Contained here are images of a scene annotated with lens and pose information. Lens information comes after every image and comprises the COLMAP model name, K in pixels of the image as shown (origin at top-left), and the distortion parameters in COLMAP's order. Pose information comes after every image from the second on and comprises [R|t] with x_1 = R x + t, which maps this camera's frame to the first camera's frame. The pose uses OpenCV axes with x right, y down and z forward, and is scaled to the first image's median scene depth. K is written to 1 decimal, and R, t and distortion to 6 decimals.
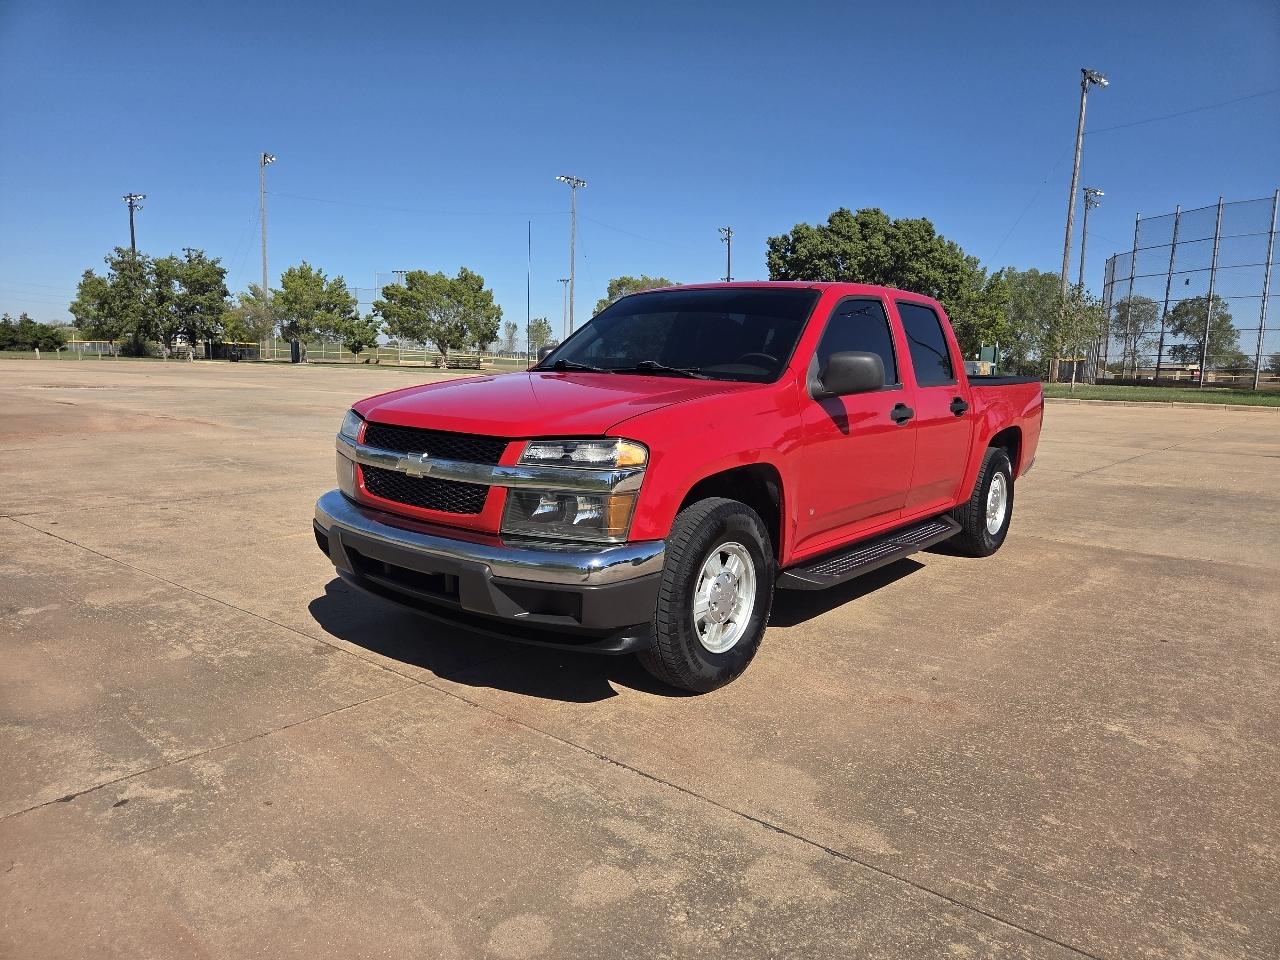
lens RADIAL K [[857.6, 0, 645.6], [0, 857.6, 484.6], [0, 0, 1]] dist [0.060425, -0.056655]
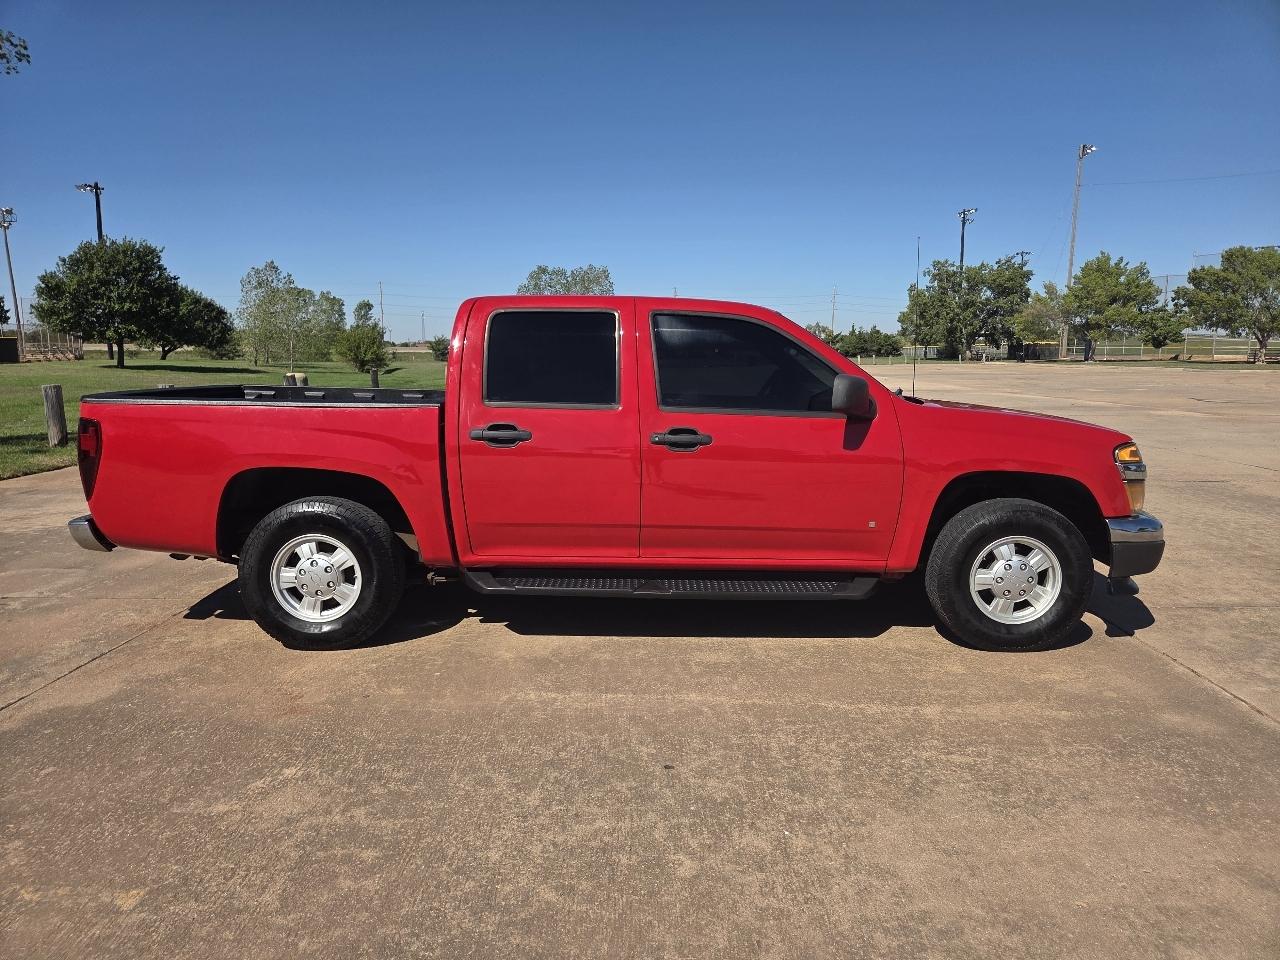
lens RADIAL K [[857.6, 0, 632.9], [0, 857.6, 488.1], [0, 0, 1]] dist [0.060425, -0.056655]
pose [[0.613318, 0.095327, -0.784063, 1.096770], [-0.090989, 0.994608, 0.049751, -0.086883], [0.784578, 0.040828, 0.618684, 0.499633]]
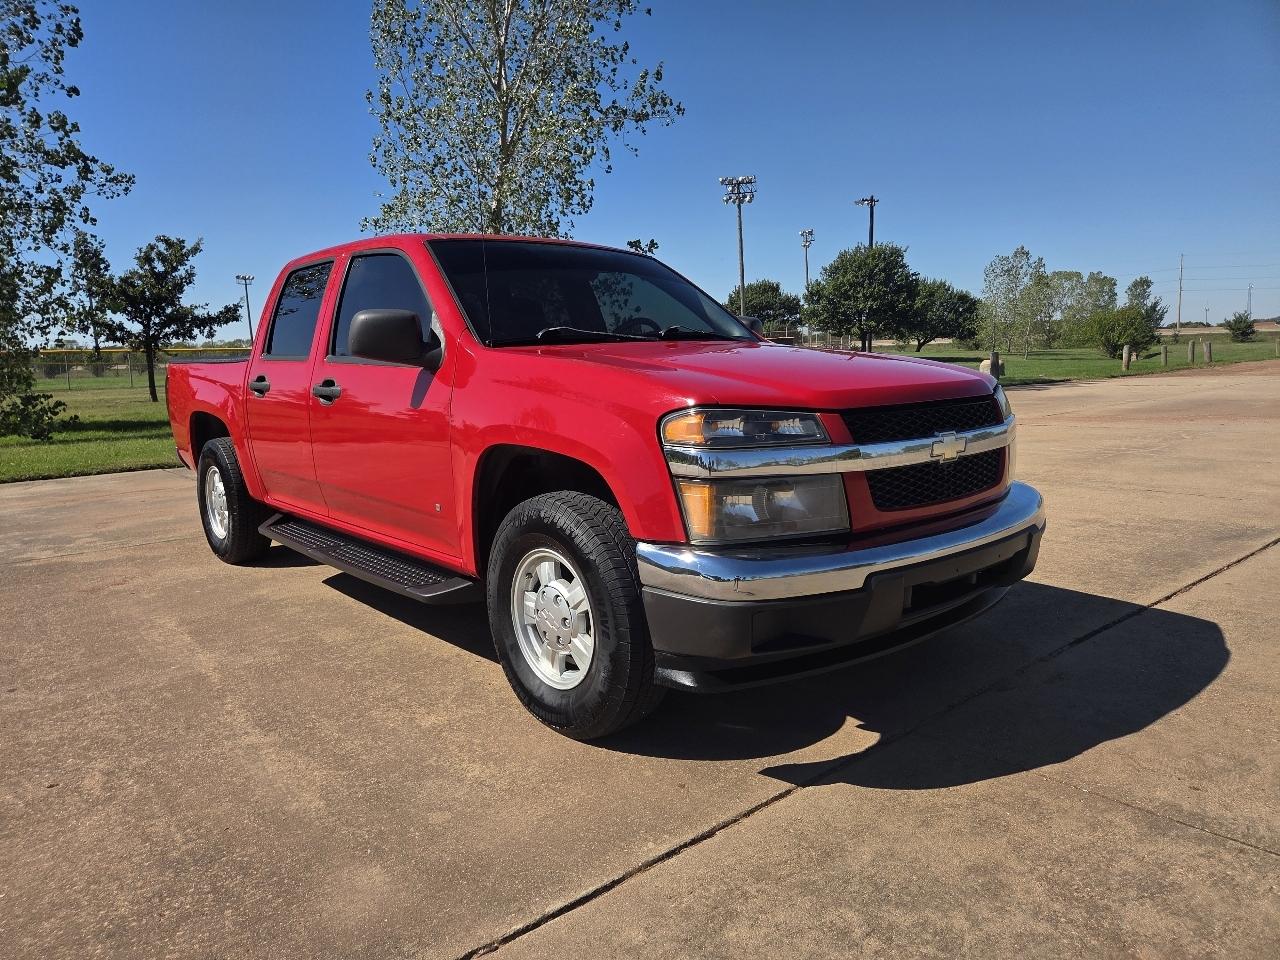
lens RADIAL K [[857.6, 0, 620.0], [0, 857.6, 483.6], [0, 0, 1]] dist [0.060425, -0.056655]
pose [[-0.195864, 0.121488, -0.973077, 1.185993], [-0.105357, 0.983946, 0.144052, -0.164493], [0.974955, 0.130735, -0.179920, 1.595404]]
